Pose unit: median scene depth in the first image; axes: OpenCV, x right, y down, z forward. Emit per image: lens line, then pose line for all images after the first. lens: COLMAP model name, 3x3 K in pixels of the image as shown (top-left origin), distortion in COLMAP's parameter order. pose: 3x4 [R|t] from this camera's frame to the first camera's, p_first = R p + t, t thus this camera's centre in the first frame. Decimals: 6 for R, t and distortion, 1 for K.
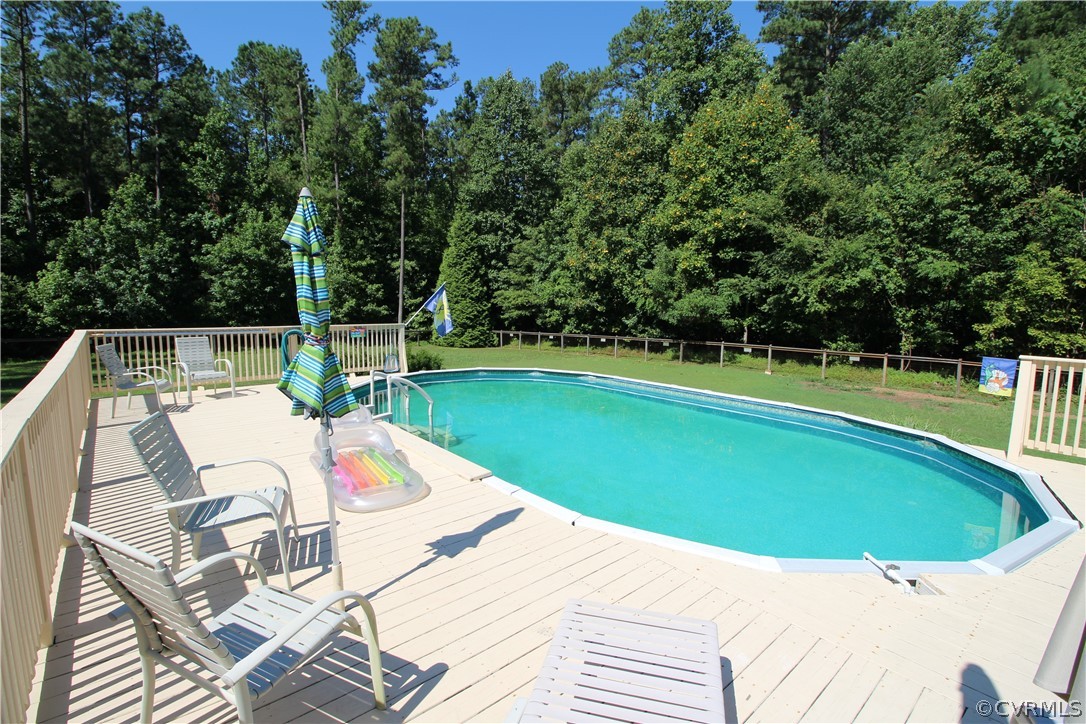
lens RADIAL K [[498.4, 0, 545.0], [0, 498.4, 362.7], [0, 0, 1]] dist [-0.021738, -0.000872]
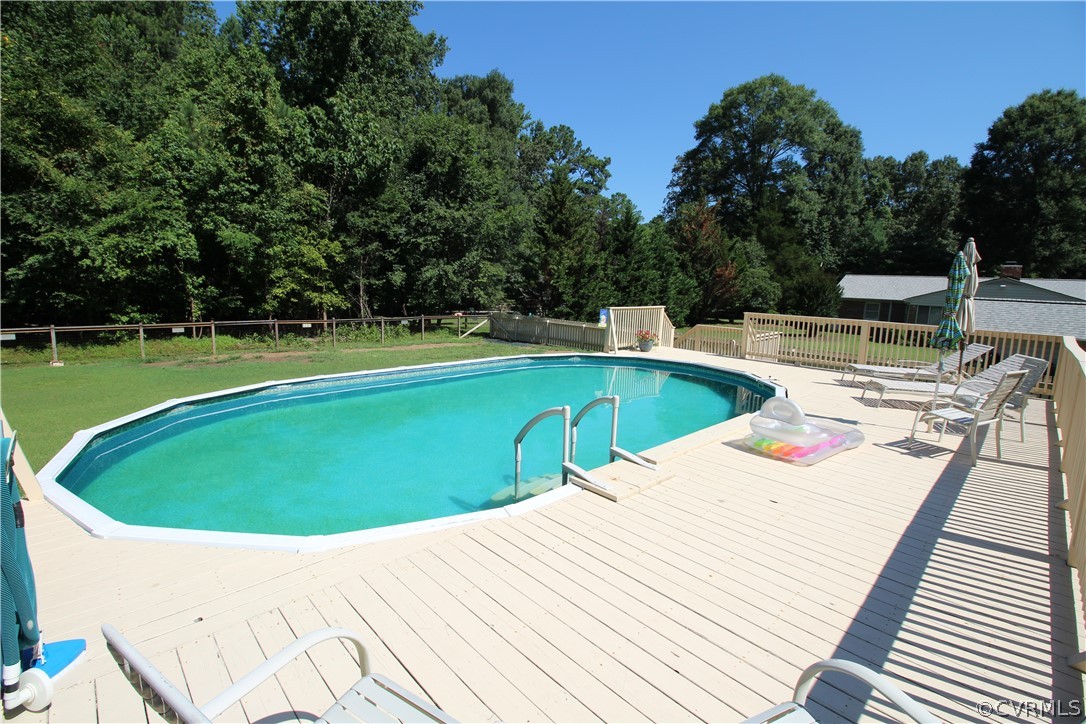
lens RADIAL K [[498.4, 0, 544.2], [0, 498.4, 366.1], [0, 0, 1]] dist [-0.021738, -0.000872]
pose [[-0.055083, -0.173008, 0.983379, -0.354258], [0.086903, 0.980306, 0.177335, -0.050730], [-0.994693, 0.095226, -0.038963, 0.400353]]
